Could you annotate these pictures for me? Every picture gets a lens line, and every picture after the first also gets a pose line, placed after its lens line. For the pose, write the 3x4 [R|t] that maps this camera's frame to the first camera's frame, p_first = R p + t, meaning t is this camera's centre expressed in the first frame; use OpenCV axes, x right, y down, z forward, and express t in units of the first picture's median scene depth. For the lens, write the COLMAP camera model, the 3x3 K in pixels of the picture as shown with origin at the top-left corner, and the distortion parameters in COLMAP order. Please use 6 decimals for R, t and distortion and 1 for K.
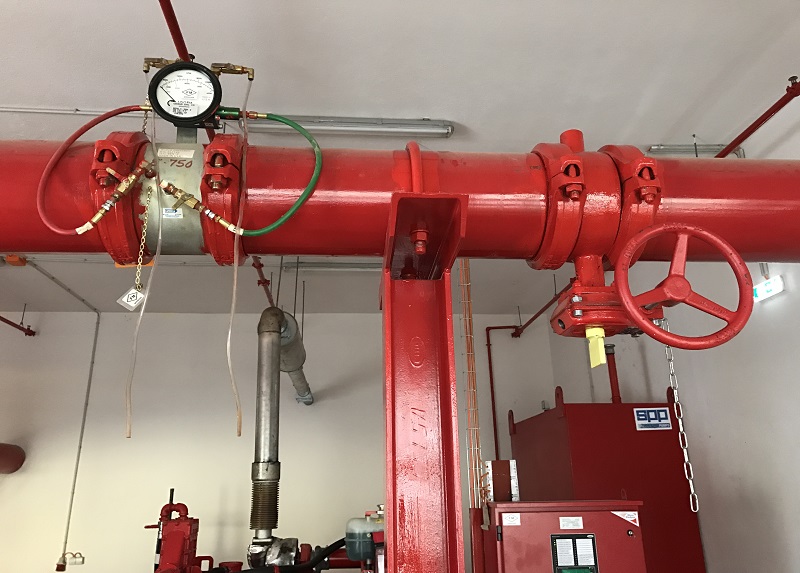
lens RADIAL K [[660.8, 0, 400.1], [0, 660.8, 285.5], [0, 0, 1]] dist [0.001842, -0.000268]
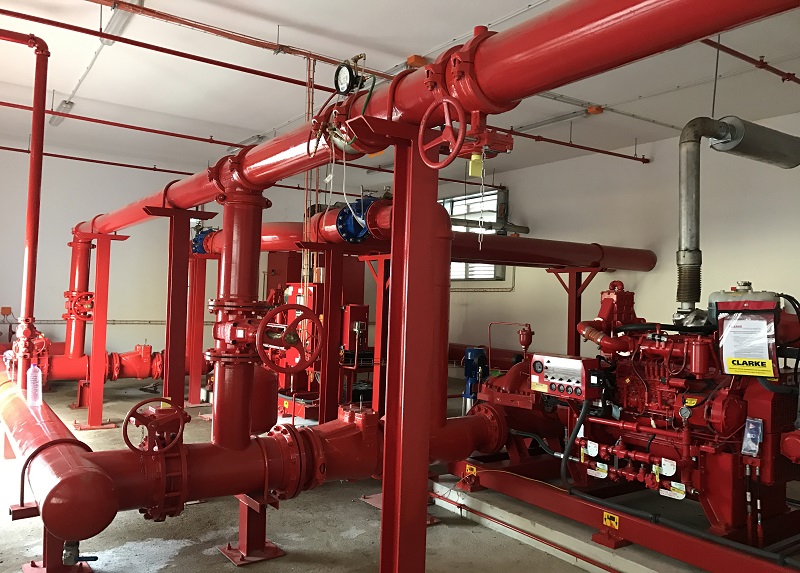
lens RADIAL K [[660.8, 0, 400.5], [0, 660.8, 285.1], [0, 0, 1]] dist [0.001842, -0.000268]
pose [[0.489811, 0.007424, -0.871797, 0.613179], [0.234372, 0.962032, 0.139872, 0.032203], [0.839735, -0.272836, 0.469473, -0.041349]]
